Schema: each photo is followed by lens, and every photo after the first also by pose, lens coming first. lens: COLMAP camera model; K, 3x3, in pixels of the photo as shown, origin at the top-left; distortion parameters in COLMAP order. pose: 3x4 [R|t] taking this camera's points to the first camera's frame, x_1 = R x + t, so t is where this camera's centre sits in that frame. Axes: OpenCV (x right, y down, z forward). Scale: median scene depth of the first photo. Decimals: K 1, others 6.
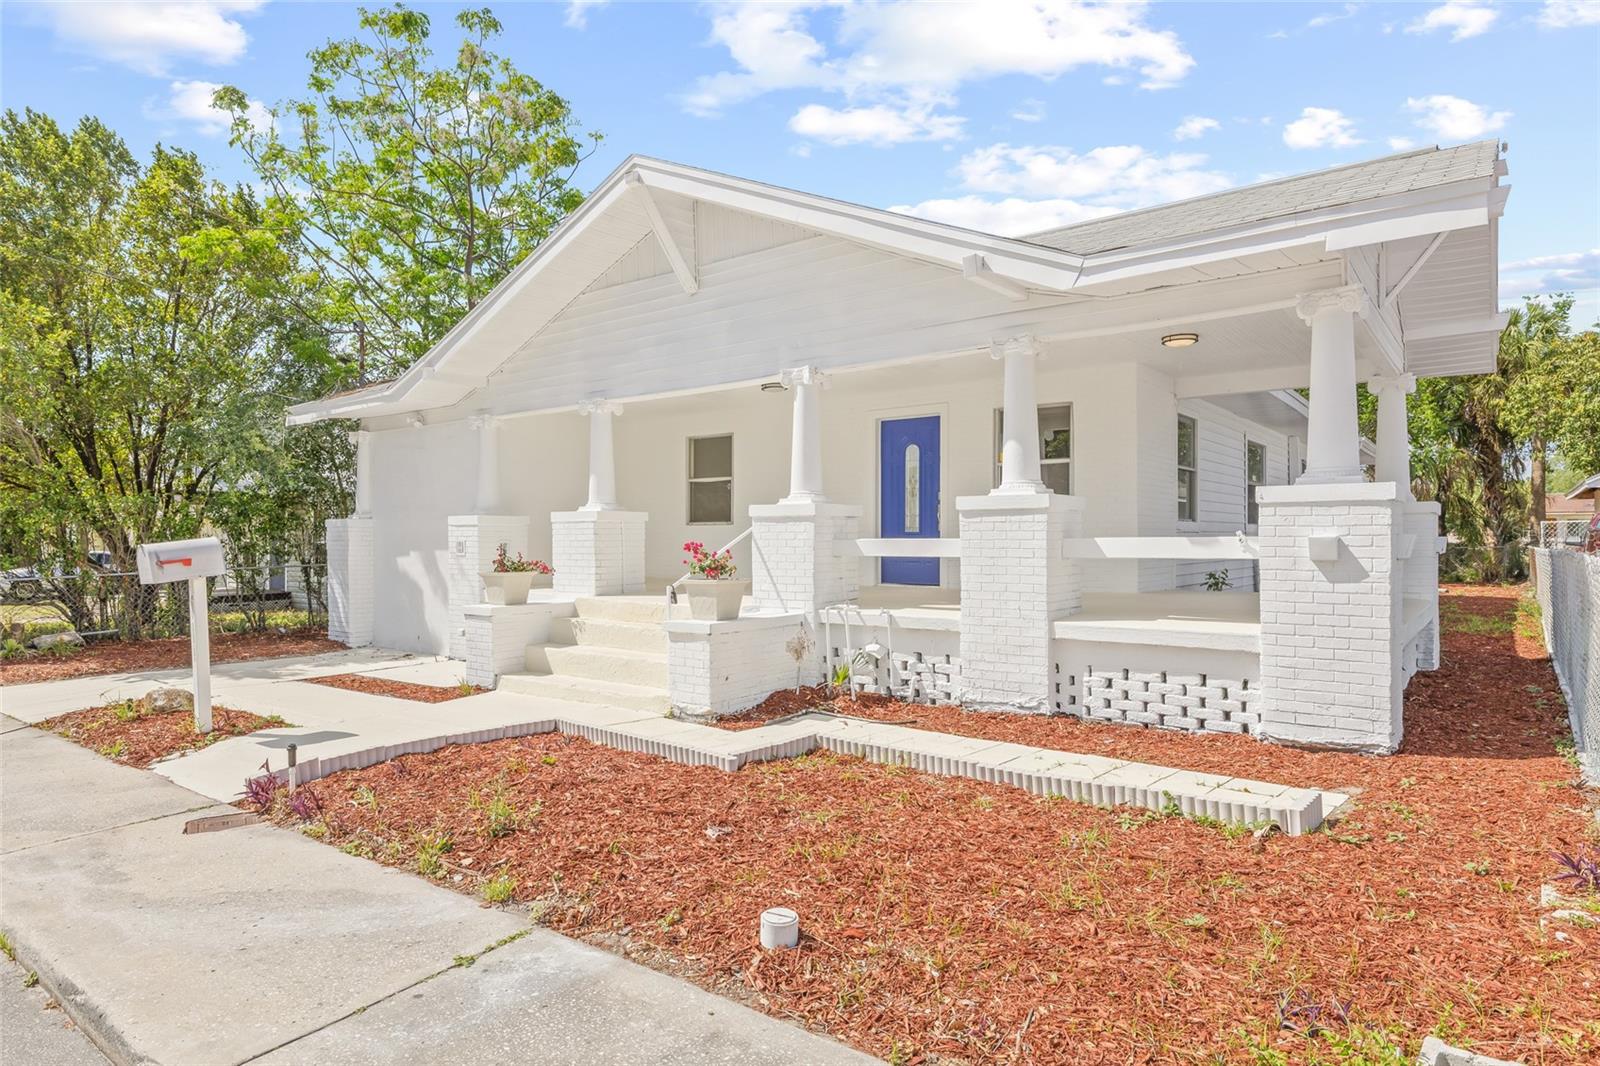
lens RADIAL K [[900.7, 0, 802.4], [0, 900.7, 538.1], [0, 0, 1]] dist [0.002753, 0.000346]
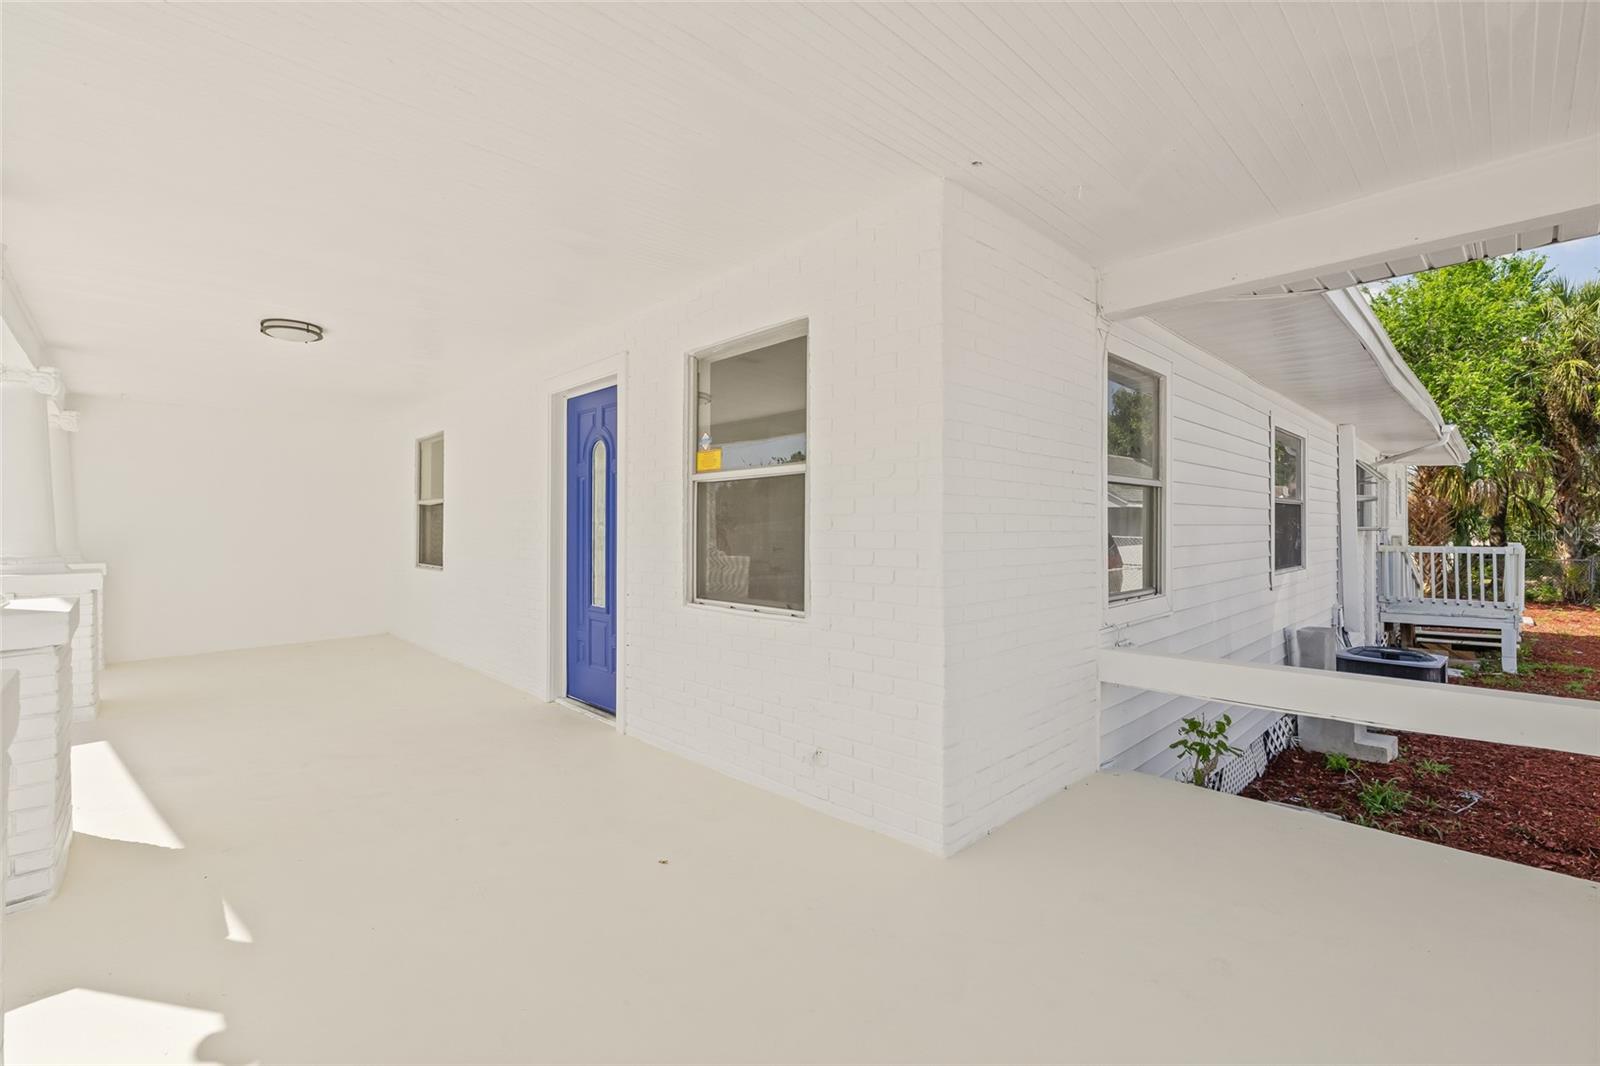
lens RADIAL K [[699.3, 0, 798.8], [0, 699.3, 532.2], [0, 0, 1]] dist [0.011968, 0.000287]
pose [[0.993123, -0.002423, -0.117052, 0.274098], [0.002893, 0.999988, 0.003838, -0.049079], [0.117041, -0.004150, 0.993118, 0.576689]]
